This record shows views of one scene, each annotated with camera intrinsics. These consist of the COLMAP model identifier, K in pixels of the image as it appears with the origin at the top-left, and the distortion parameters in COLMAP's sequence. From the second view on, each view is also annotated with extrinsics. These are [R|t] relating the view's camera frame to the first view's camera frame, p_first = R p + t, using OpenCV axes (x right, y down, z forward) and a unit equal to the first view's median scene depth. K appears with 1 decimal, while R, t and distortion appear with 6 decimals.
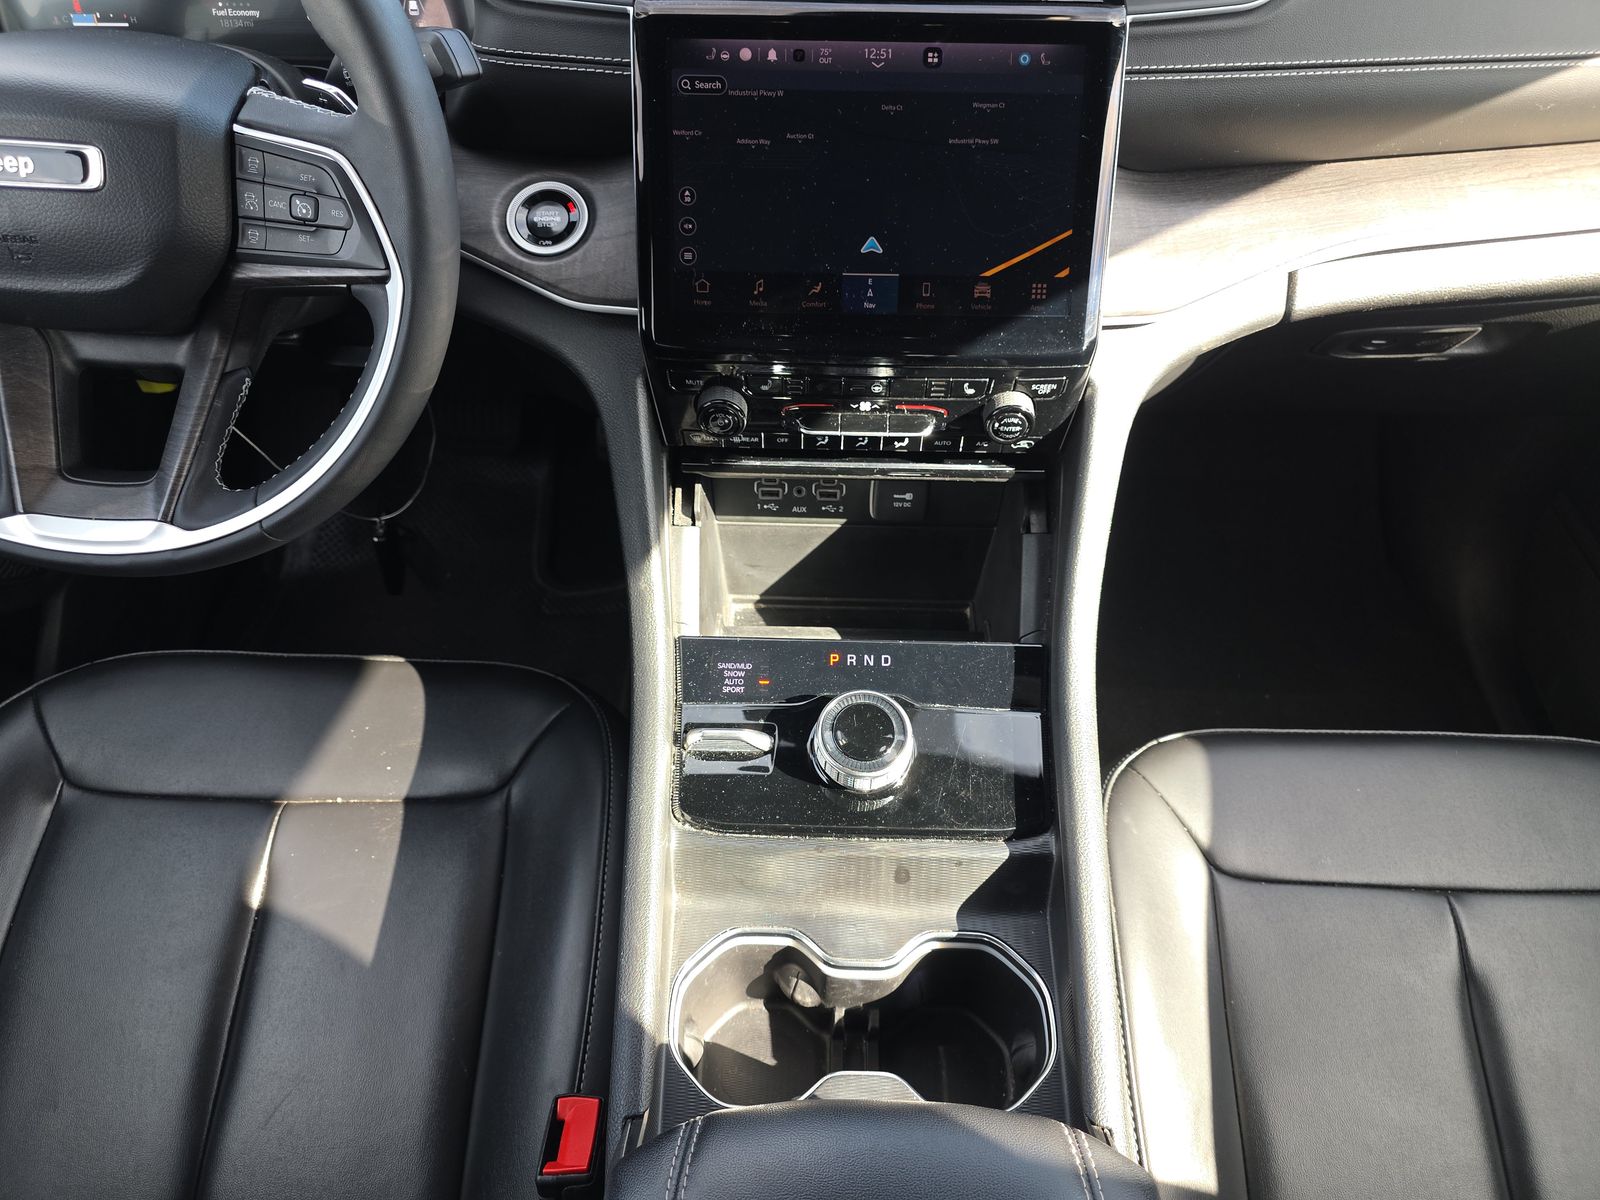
lens RADIAL K [[1076.5, 0, 800.0], [0, 1076.5, 600.0], [0, 0, 1]] dist [0.037281, -0.037705]
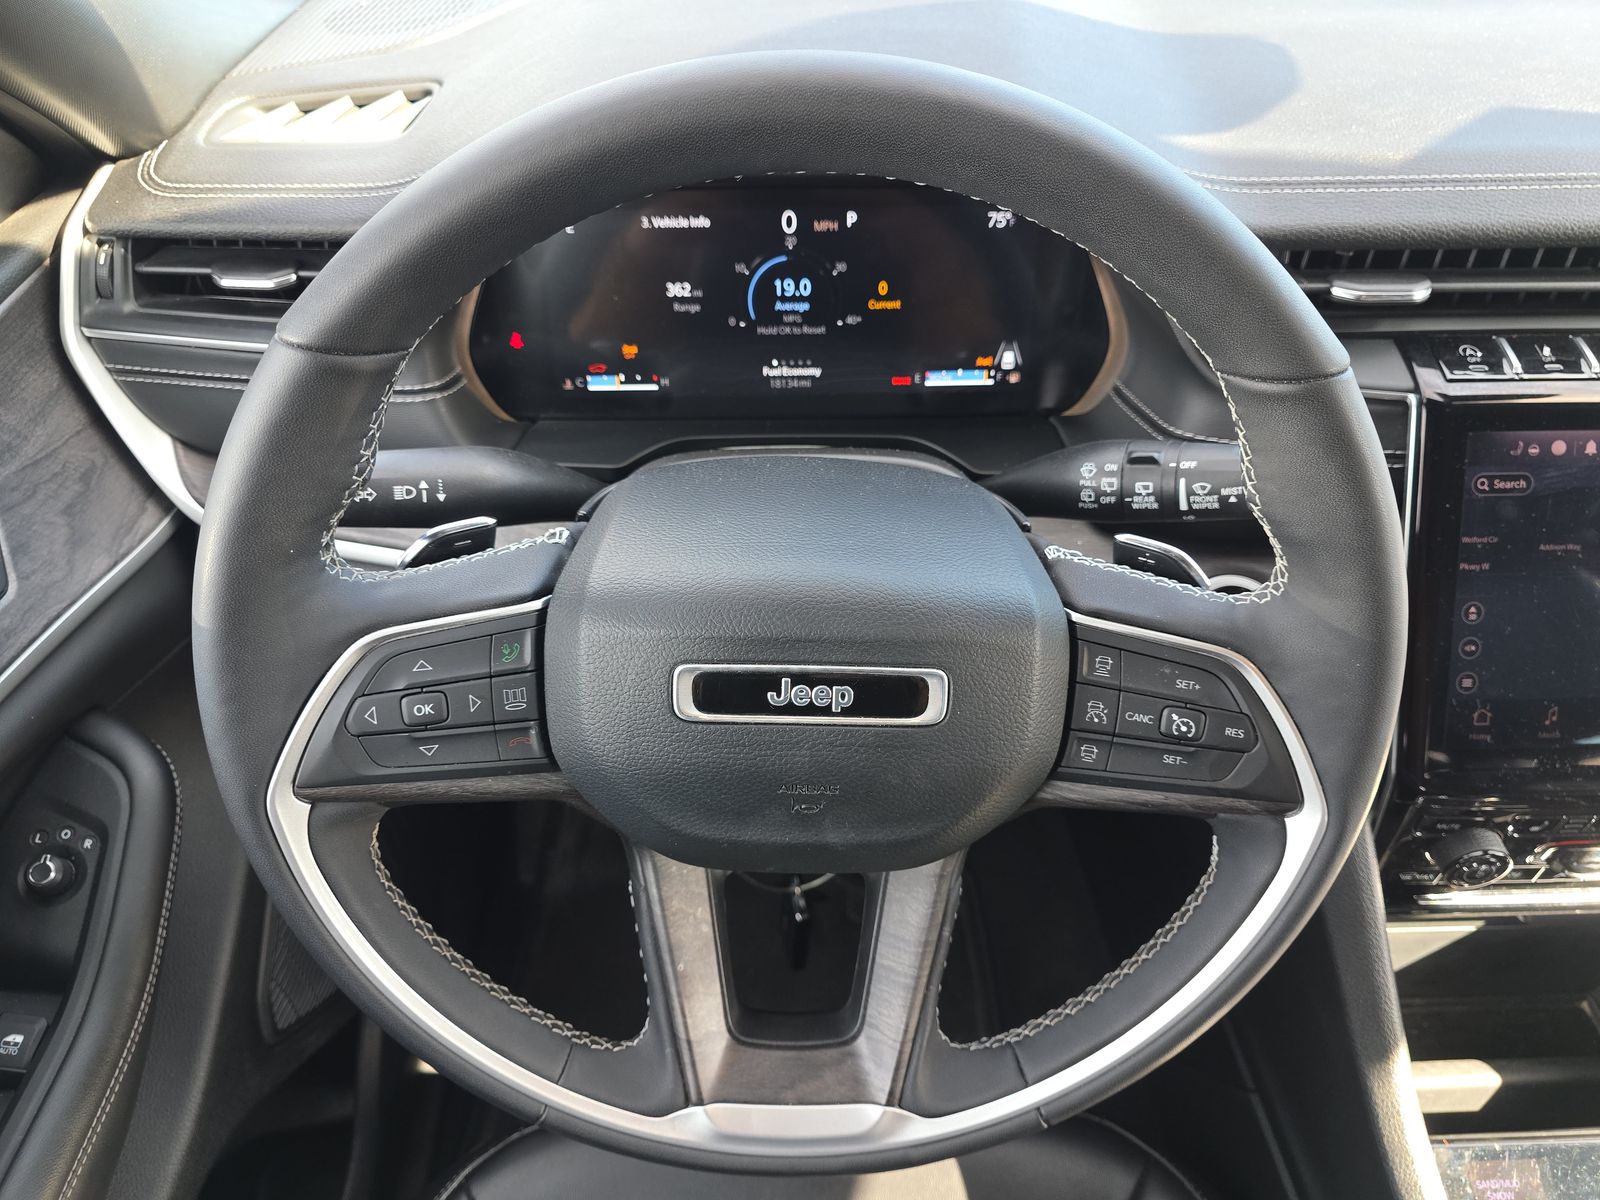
lens RADIAL K [[1076.5, 0, 800.0], [0, 1076.5, 600.0], [0, 0, 1]] dist [0.037281, -0.037705]
pose [[0.998238, -0.037609, 0.045886, -0.648732], [0.042064, 0.994063, -0.100346, -0.331262], [-0.041839, 0.102099, 0.993894, 0.231971]]
